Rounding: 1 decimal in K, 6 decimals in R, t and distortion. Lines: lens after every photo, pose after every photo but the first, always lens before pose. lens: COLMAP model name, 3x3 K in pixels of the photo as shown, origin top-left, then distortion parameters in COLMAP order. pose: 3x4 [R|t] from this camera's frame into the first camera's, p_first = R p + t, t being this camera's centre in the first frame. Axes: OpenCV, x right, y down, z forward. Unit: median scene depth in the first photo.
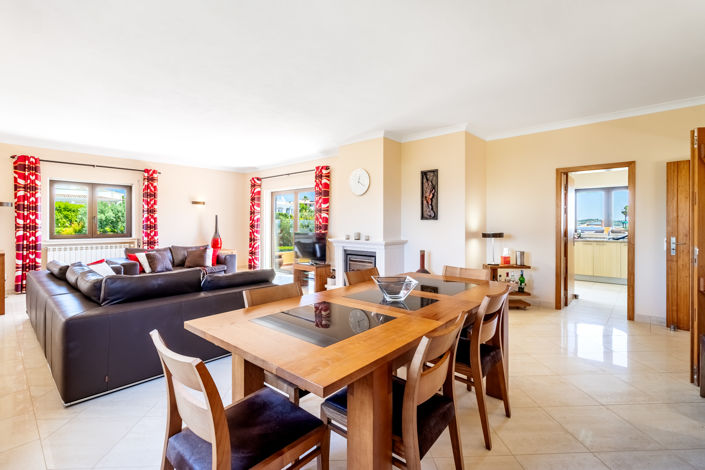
lens RADIAL K [[324.8, 0, 351.2], [0, 324.8, 224.9], [0, 0, 1]] dist [0.001692, 0.000466]
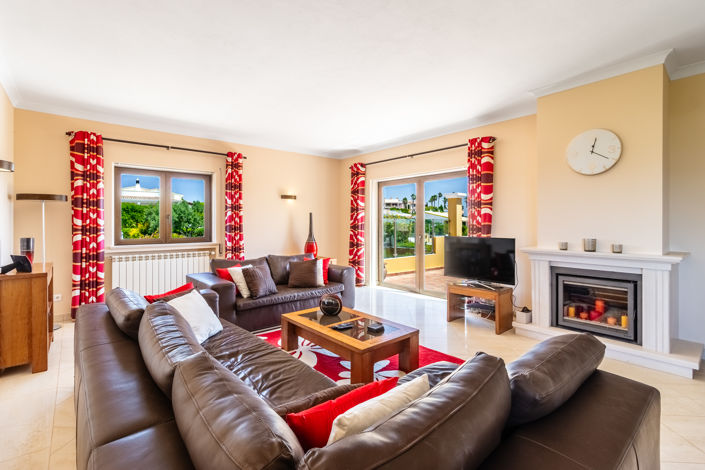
lens RADIAL K [[324.8, 0, 351.2], [0, 324.8, 224.9], [0, 0, 1]] dist [0.001692, 0.000466]
pose [[0.991907, -0.002131, -0.126951, -0.283260], [0.002241, 0.999997, 0.000726, -0.002360], [0.126950, -0.001005, 0.991909, 0.316959]]
